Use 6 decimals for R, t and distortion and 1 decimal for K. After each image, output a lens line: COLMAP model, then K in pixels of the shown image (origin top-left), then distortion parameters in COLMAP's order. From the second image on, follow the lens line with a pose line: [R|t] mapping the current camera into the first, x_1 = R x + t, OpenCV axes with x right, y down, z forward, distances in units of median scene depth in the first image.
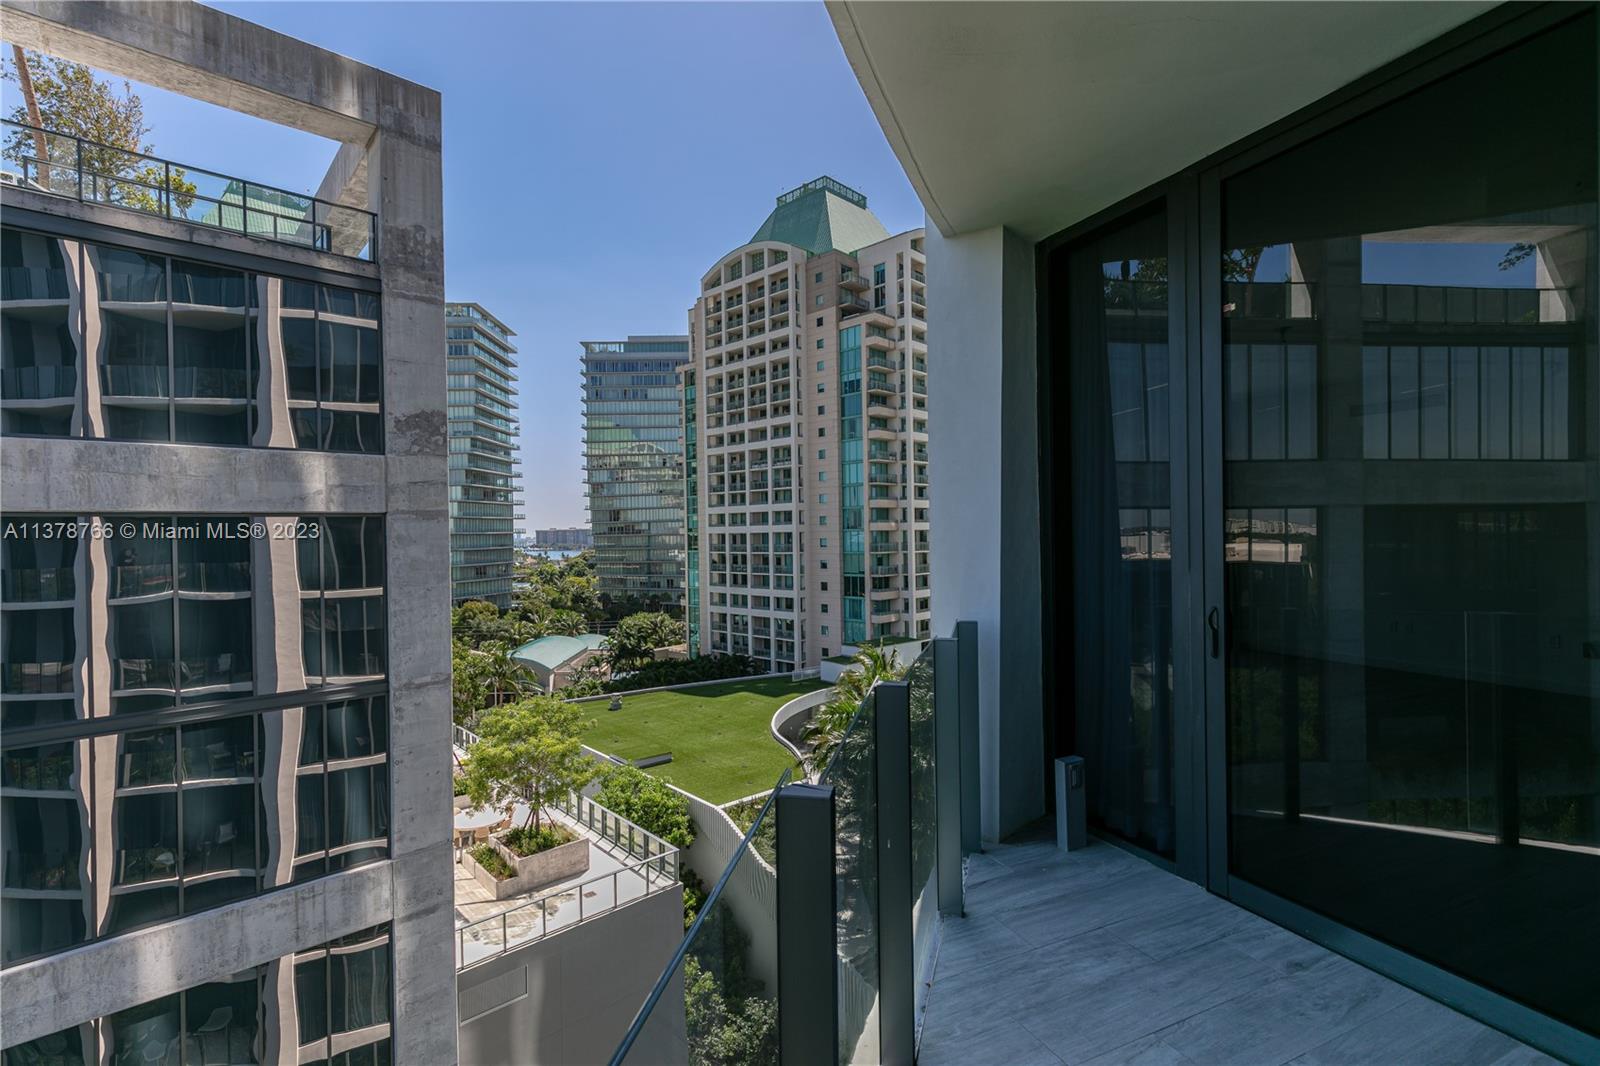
lens RADIAL K [[724.7, 0, 781.8], [0, 724.7, 531.9], [0, 0, 1]] dist [0.004870, 0.000459]
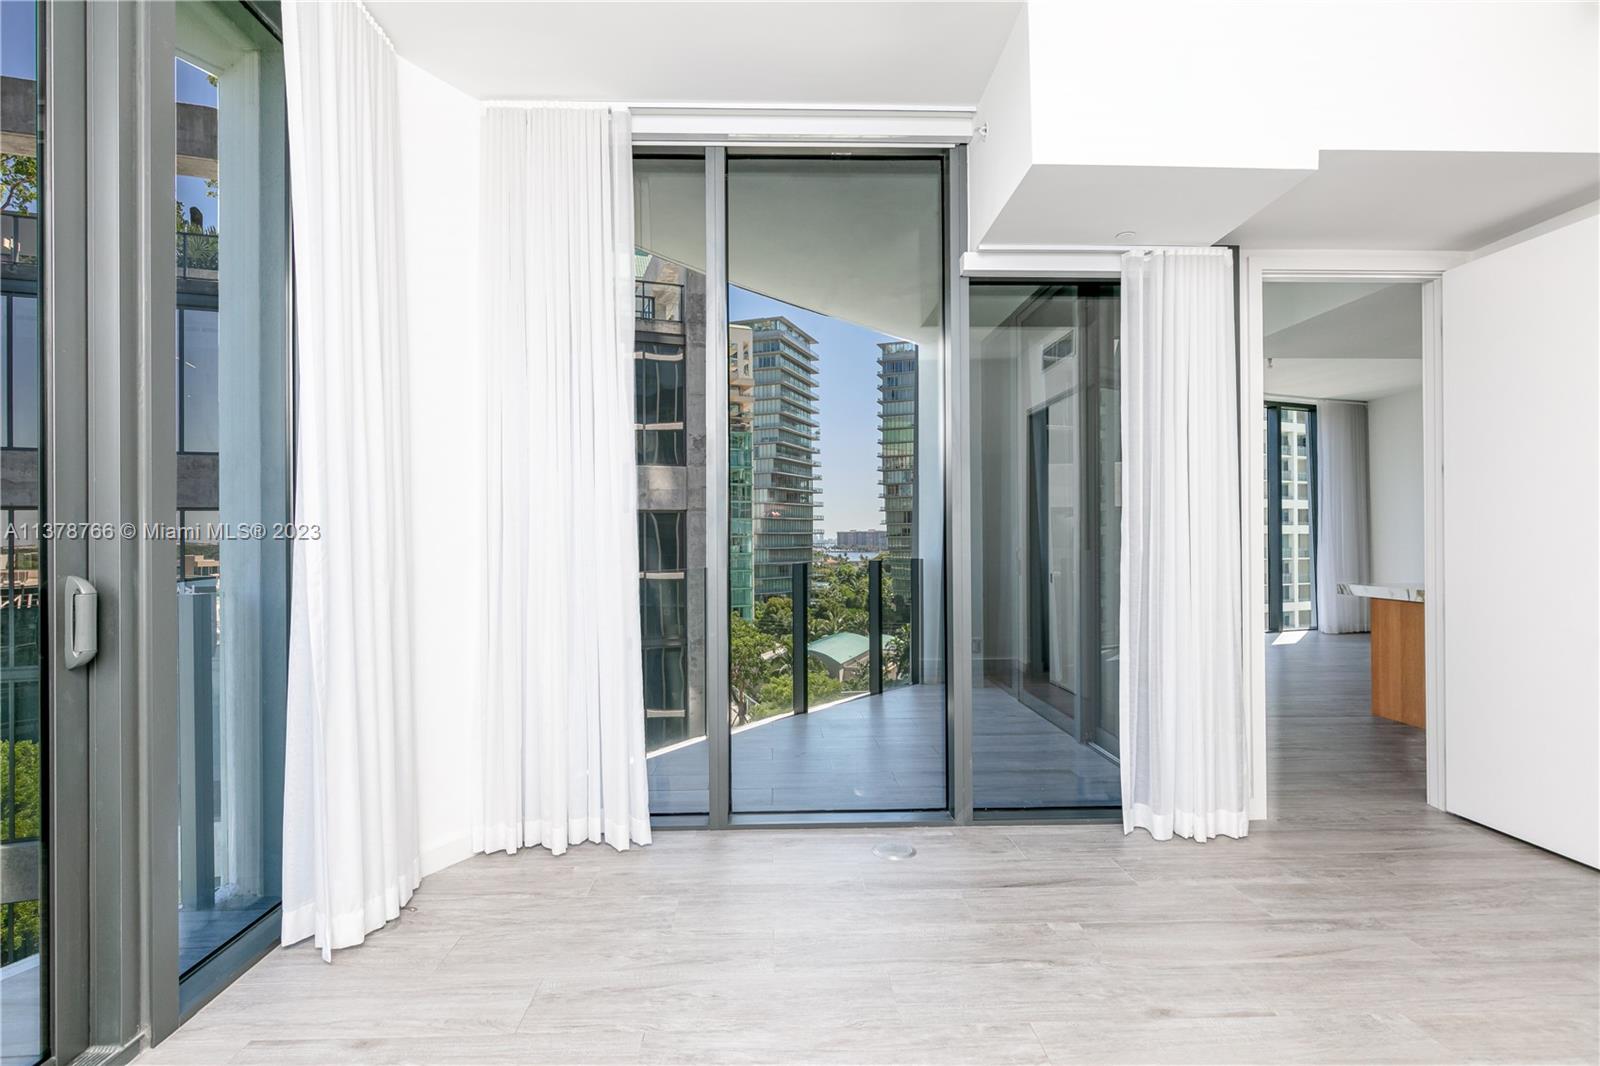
lens RADIAL K [[760.3, 0, 784.6], [0, 760.3, 529.9], [0, 0, 1]] dist [-0.001251, 0.000114]
pose [[0.921480, 0.009134, -0.388318, 0.025518], [-0.011616, 0.999924, -0.004043, 0.002197], [0.388252, 0.008236, 0.921517, -0.033456]]
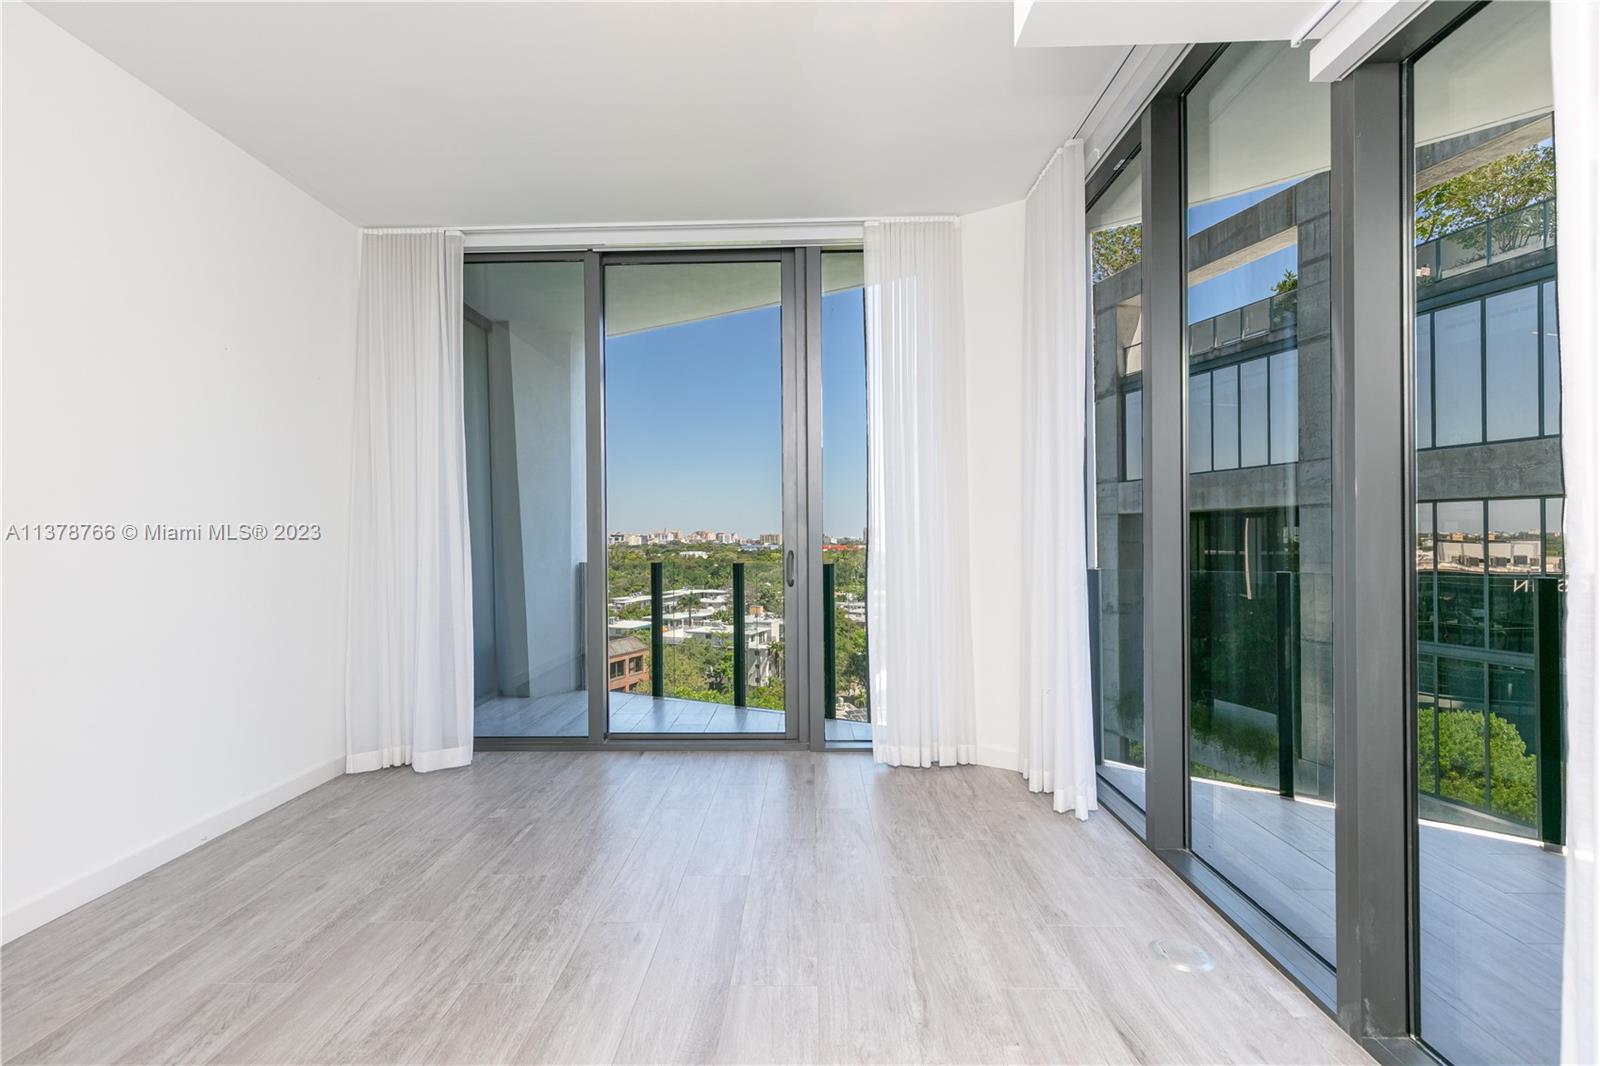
lens RADIAL K [[724.7, 0, 803.5], [0, 724.7, 534.0], [0, 0, 1]] dist [0.004870, 0.000459]
pose [[-0.421772, 0.019939, -0.906483, 0.042481], [0.014235, 0.999781, 0.015368, 0.001733], [0.906590, -0.006422, -0.421963, -0.004087]]
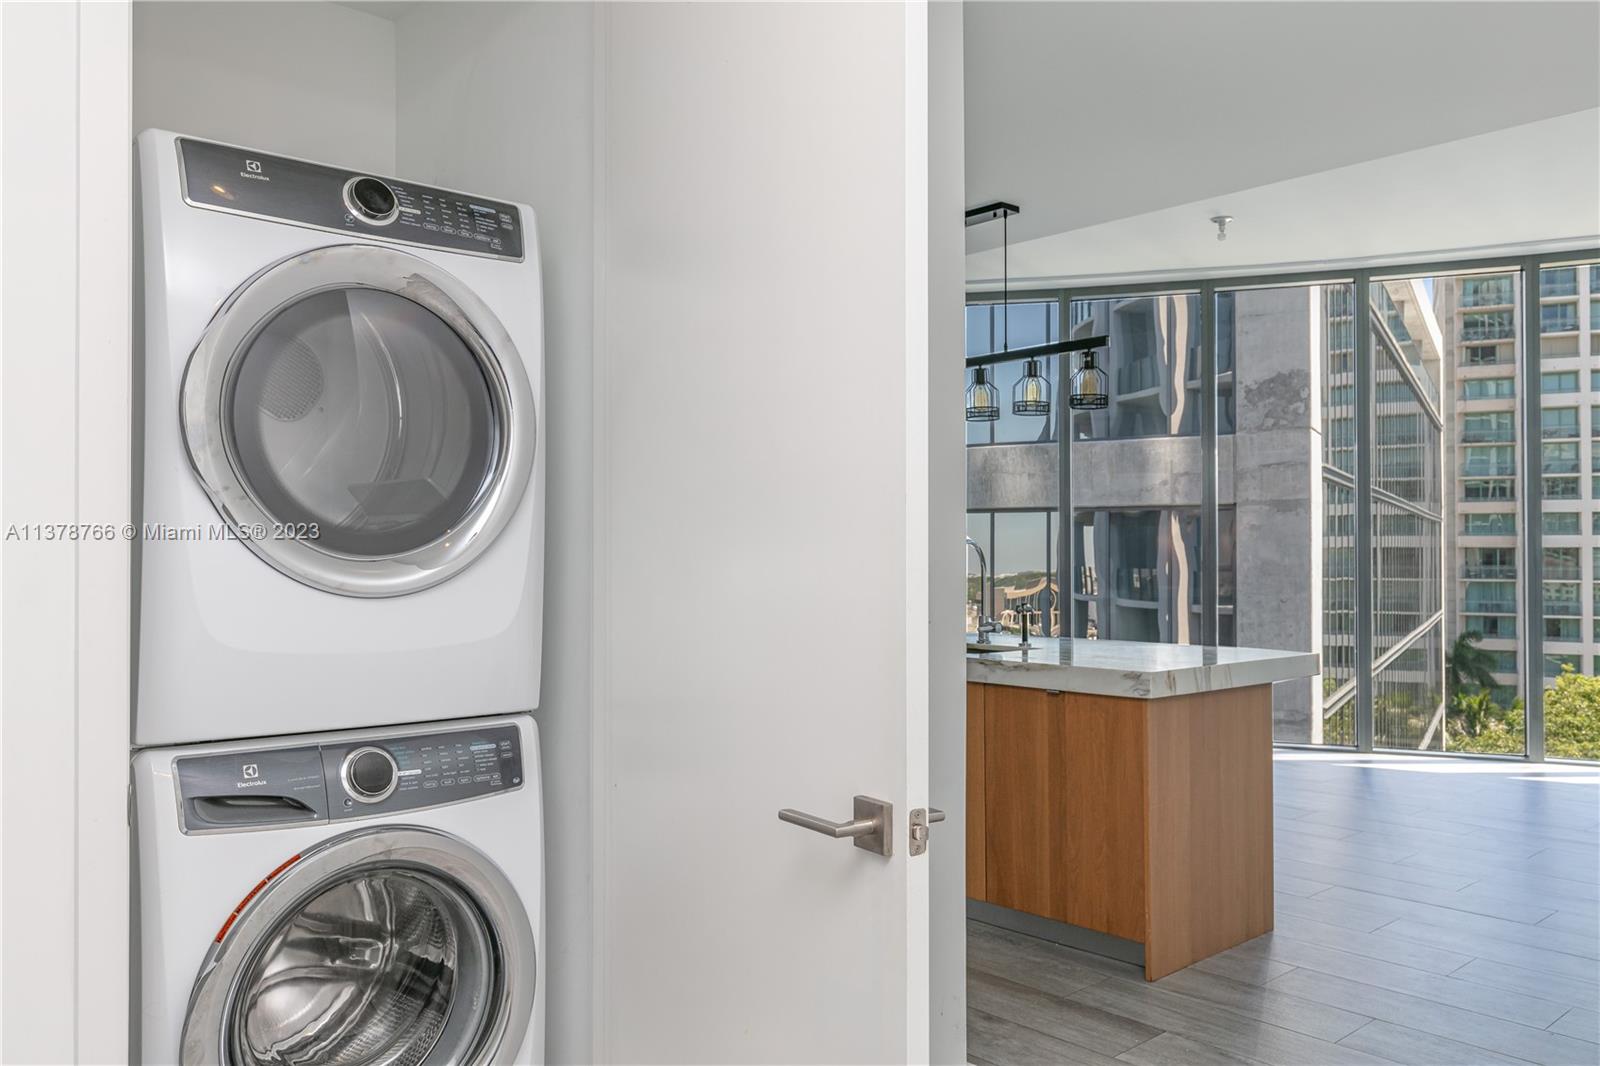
lens RADIAL K [[1251.5, 0, 799.4], [0, 1251.5, 524.7], [0, 0, 1]] dist [-0.004236, 0.009182]
pose [[0.302936, -0.001358, -0.953010, 0.106969], [-0.005575, 0.999979, -0.003197, 0.000737], [0.952995, 0.006282, 0.302922, 0.016099]]
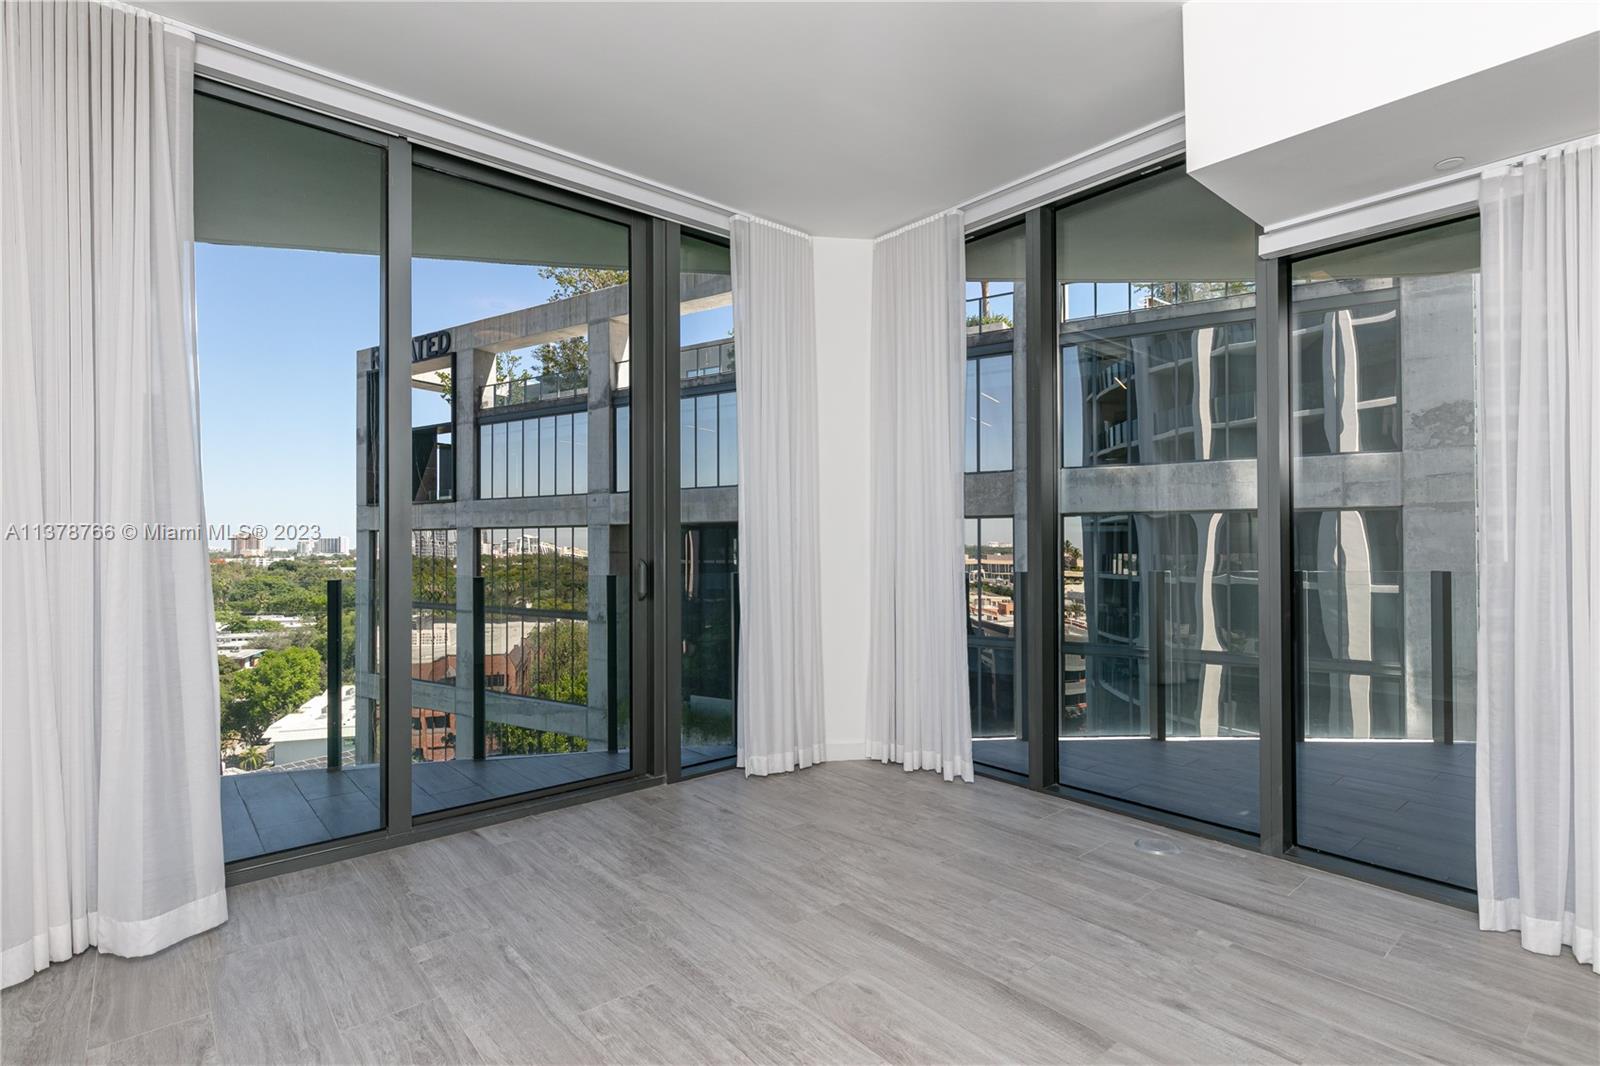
lens RADIAL K [[760.3, 0, 793.7], [0, 760.3, 538.8], [0, 0, 1]] dist [-0.001251, 0.000114]
pose [[0.281332, 0.012359, -0.959531, 0.043965], [-0.003080, 0.999924, 0.011976, 0.001803], [0.959606, -0.000413, 0.281348, -0.026805]]
